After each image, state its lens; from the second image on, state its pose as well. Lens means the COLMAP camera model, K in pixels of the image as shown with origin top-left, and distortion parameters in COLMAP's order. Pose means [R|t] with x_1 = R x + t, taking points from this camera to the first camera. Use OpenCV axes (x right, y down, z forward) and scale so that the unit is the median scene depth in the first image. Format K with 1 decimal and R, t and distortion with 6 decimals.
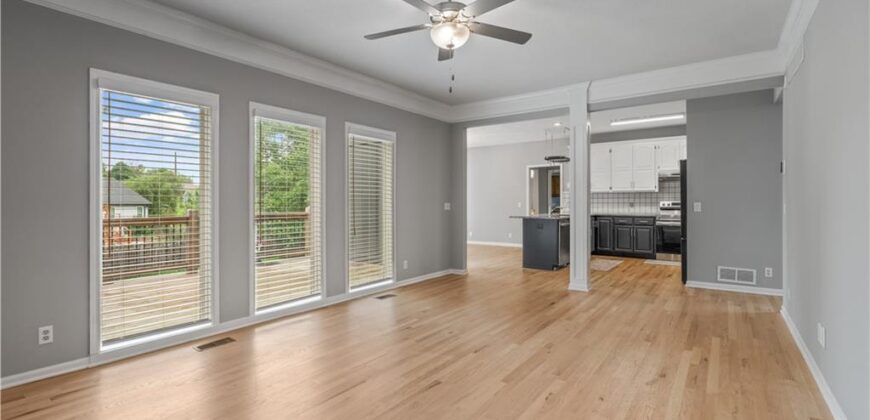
lens RADIAL K [[393.4, 0, 433.2], [0, 393.4, 200.7], [0, 0, 1]] dist [-0.001783, 0.000697]
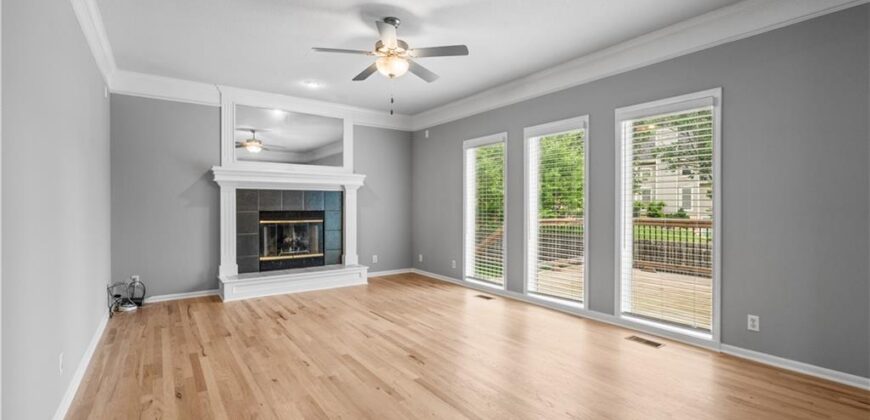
lens RADIAL K [[393.4, 0, 438.7], [0, 393.4, 208.3], [0, 0, 1]] dist [-0.001783, 0.000697]
pose [[-0.302021, 0.005797, -0.953284, 2.116838], [0.004152, 0.999980, 0.004766, 0.006734], [0.953292, -0.002518, -0.302039, 2.787923]]
